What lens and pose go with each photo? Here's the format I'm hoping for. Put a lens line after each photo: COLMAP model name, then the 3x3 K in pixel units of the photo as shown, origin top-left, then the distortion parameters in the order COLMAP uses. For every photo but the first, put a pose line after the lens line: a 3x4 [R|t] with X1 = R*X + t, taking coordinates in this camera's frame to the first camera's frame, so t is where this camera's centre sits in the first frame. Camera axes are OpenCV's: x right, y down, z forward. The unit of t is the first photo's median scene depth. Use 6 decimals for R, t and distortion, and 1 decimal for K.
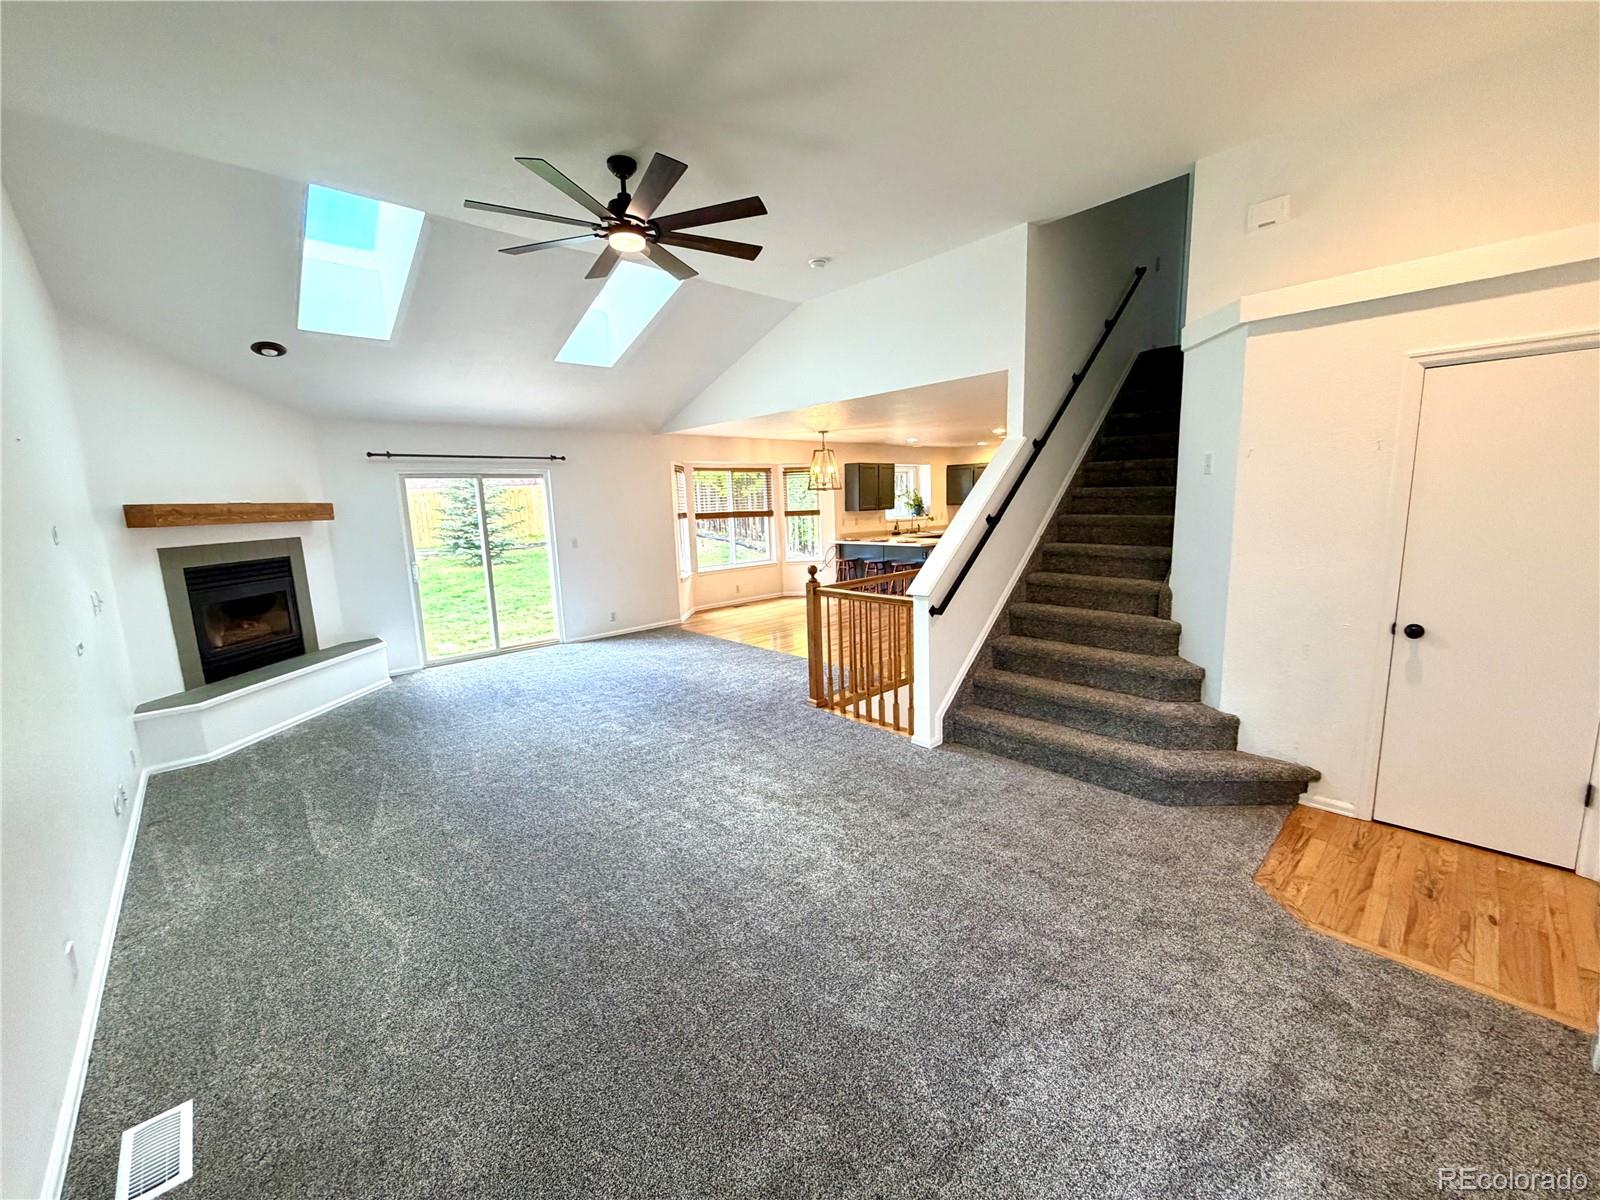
lens RADIAL K [[637.5, 0, 795.6], [0, 637.5, 601.2], [0, 0, 1]] dist [-0.001624, 0.000071]
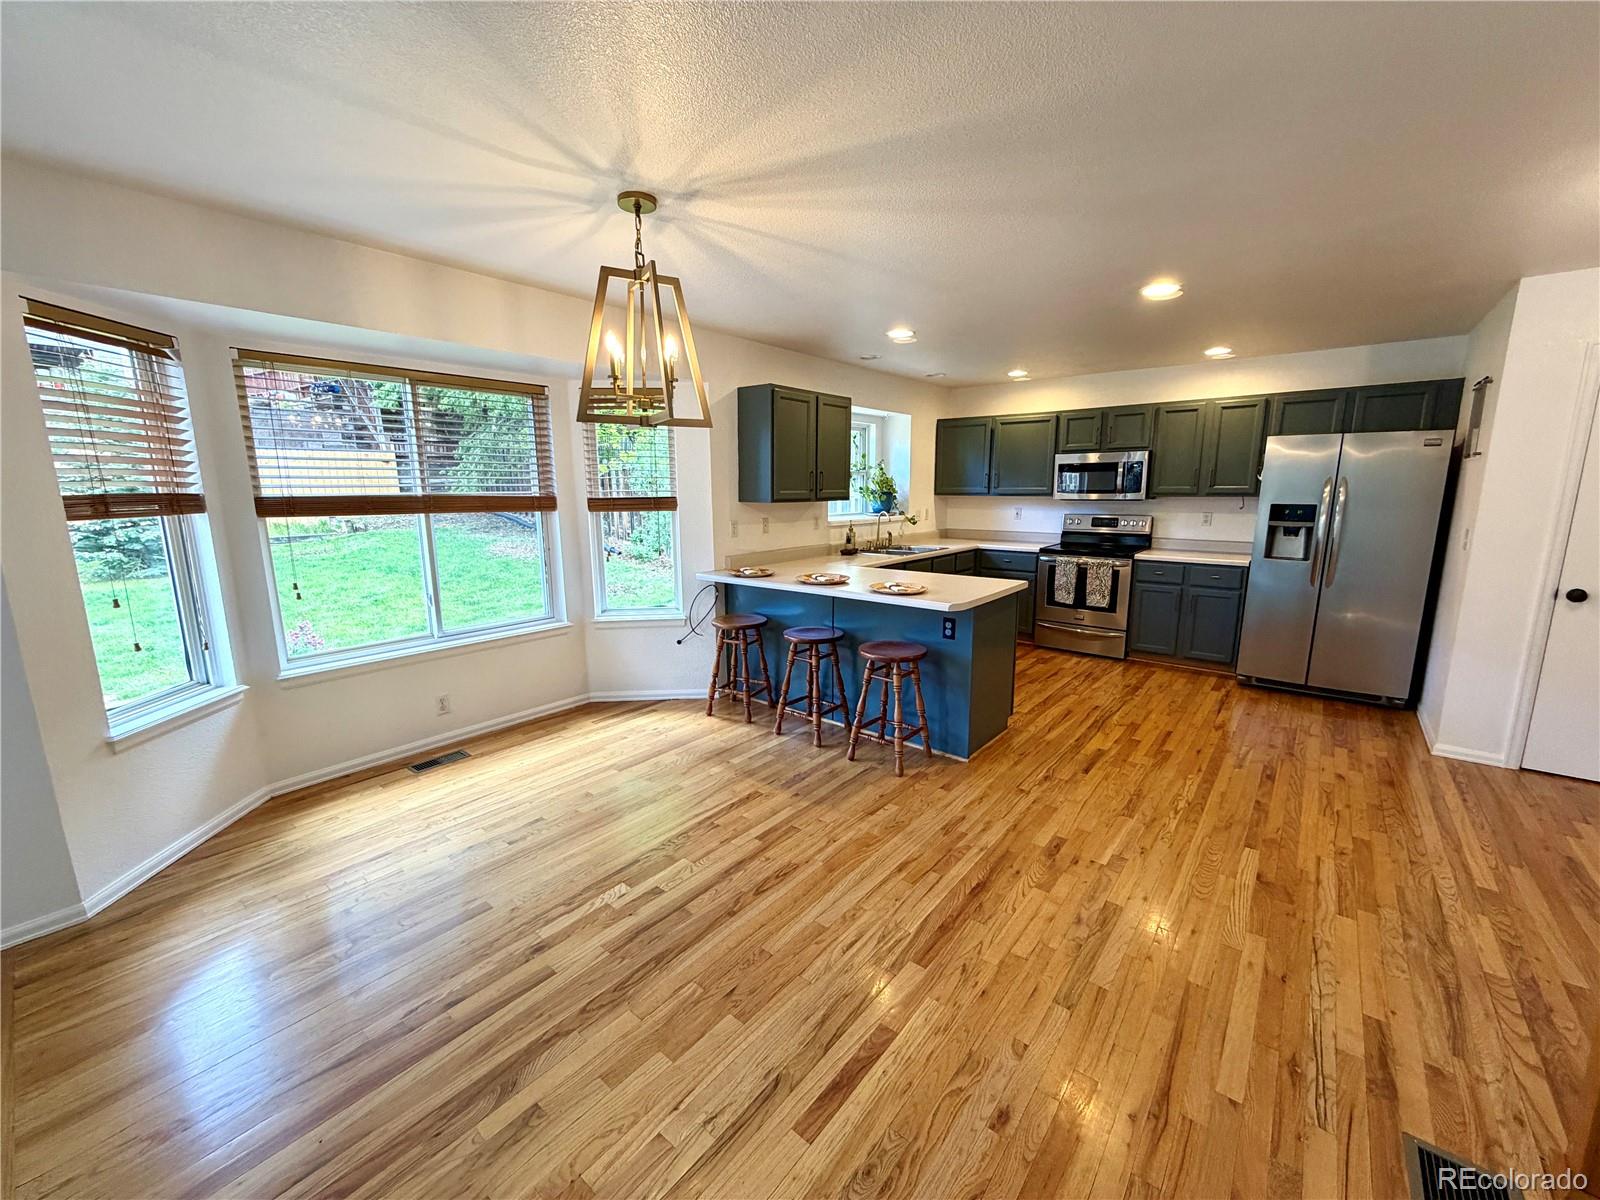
lens RADIAL K [[637.5, 0, 795.6], [0, 637.5, 601.2], [0, 0, 1]] dist [-0.001624, 0.000071]
pose [[0.990646, 0.003078, 0.136424, 0.061441], [-0.005424, 0.999844, 0.016832, -0.088002], [-0.136351, -0.017415, 0.990508, 0.611263]]
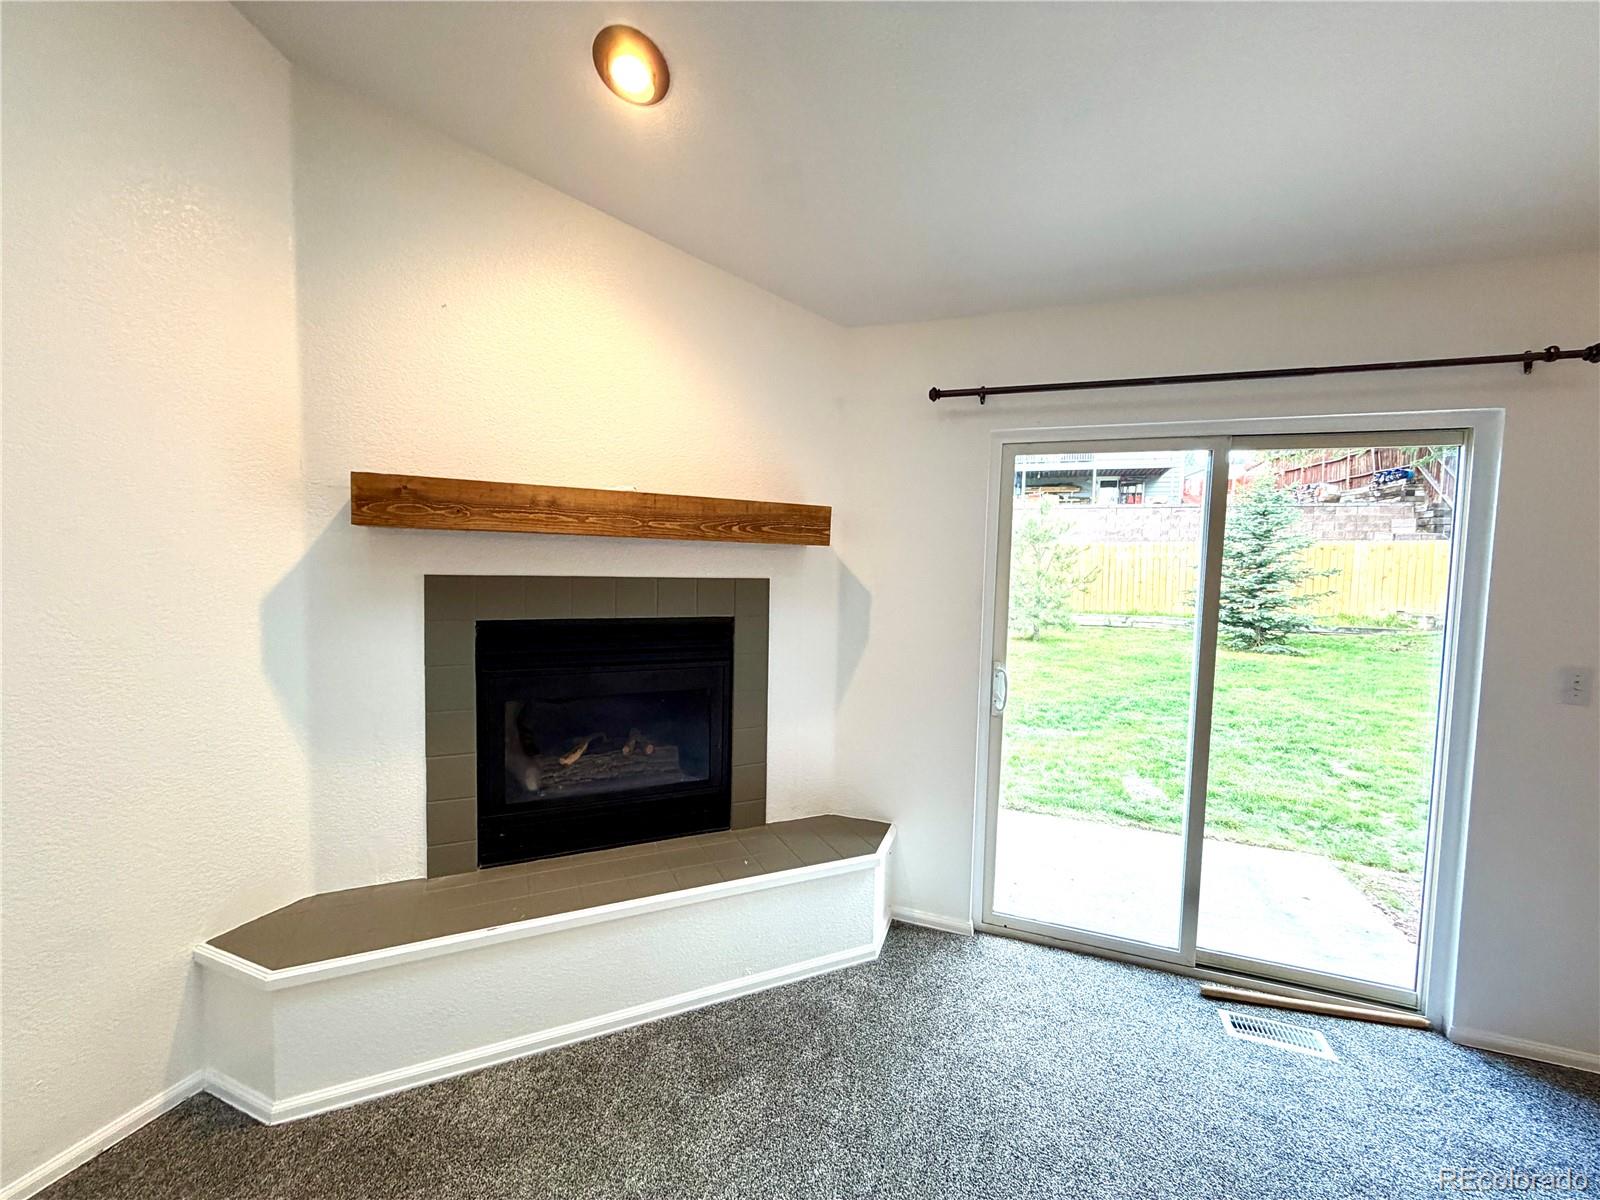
lens RADIAL K [[647.8, 0, 800.0], [0, 647.8, 600.0], [0, 0, 1]] dist [0.001315, 0.000108]
pose [[0.463517, 0.096914, -0.880772, -0.198383], [-0.183998, 0.982861, 0.011316, -0.053606], [0.866774, 0.156815, 0.473405, 0.450131]]
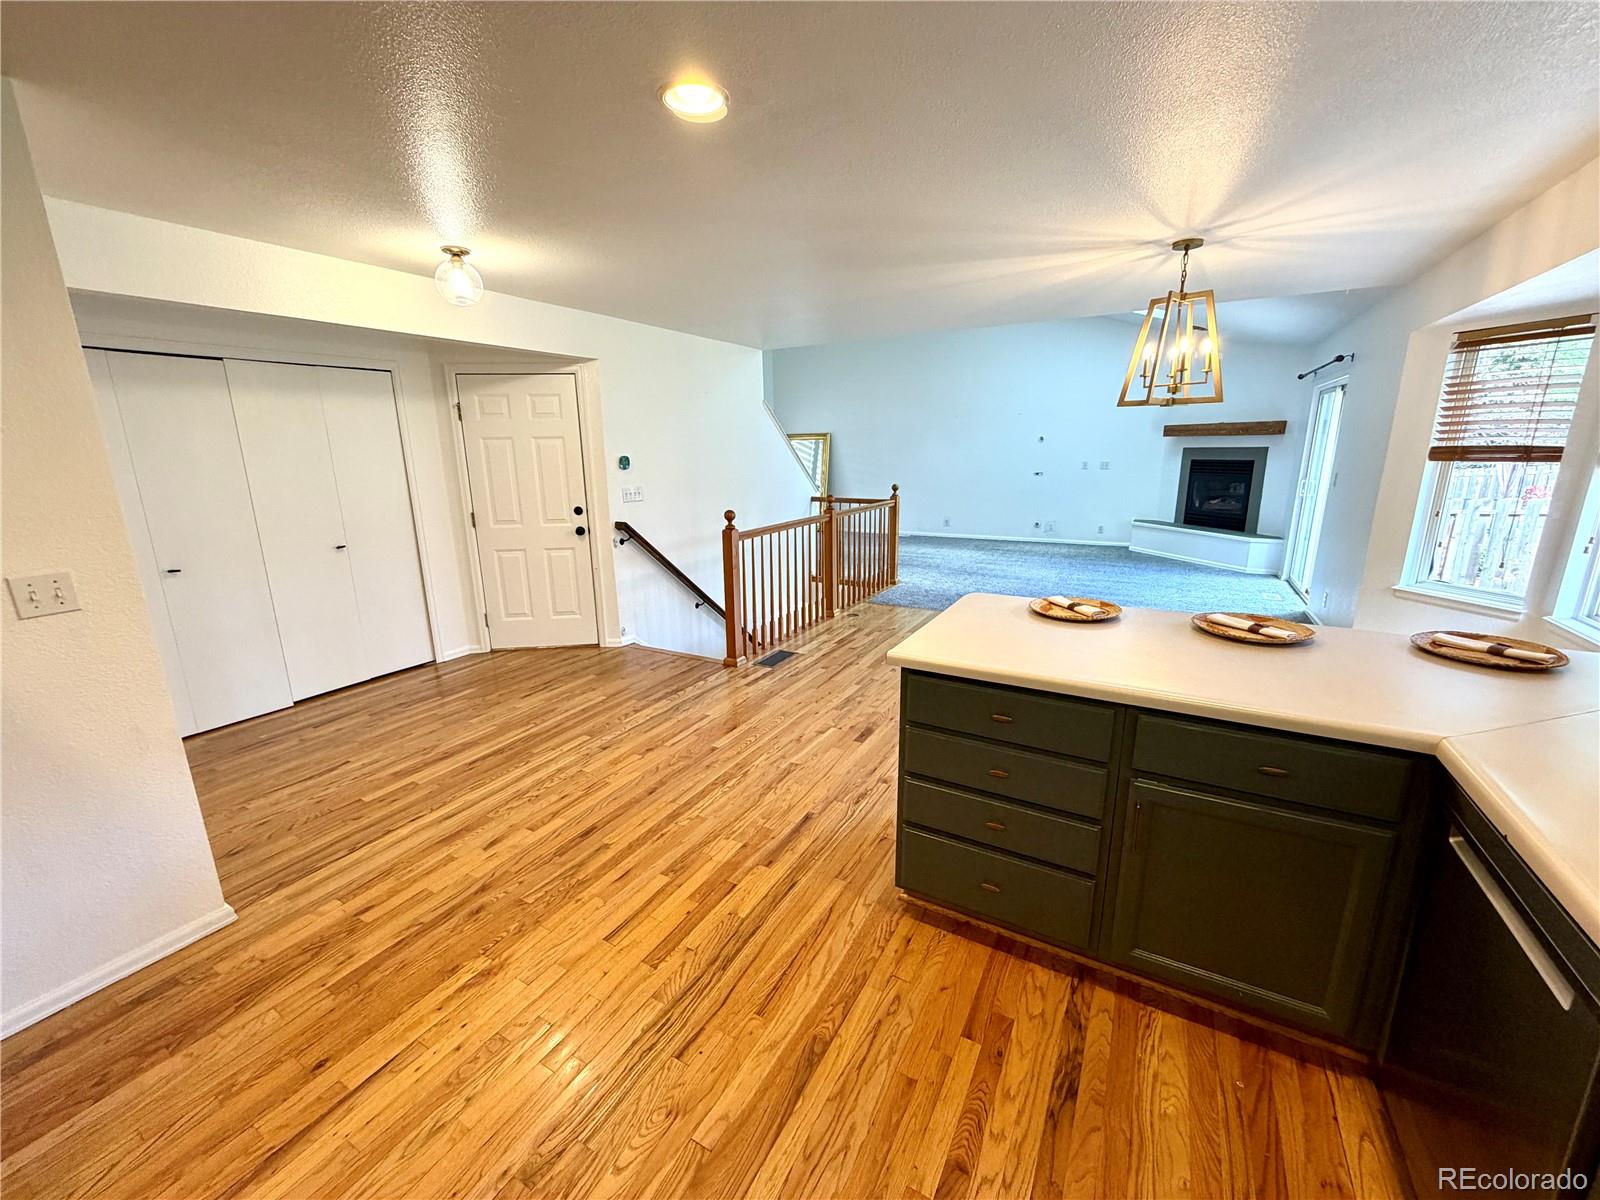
lens RADIAL K [[637.5, 0, 795.6], [0, 637.5, 601.2], [0, 0, 1]] dist [-0.001624, 0.000071]
pose [[-0.952989, 0.118449, -0.278895, 0.328584], [-0.000512, 0.919796, 0.392396, -0.184442], [0.303006, 0.374092, -0.876495, 1.122578]]
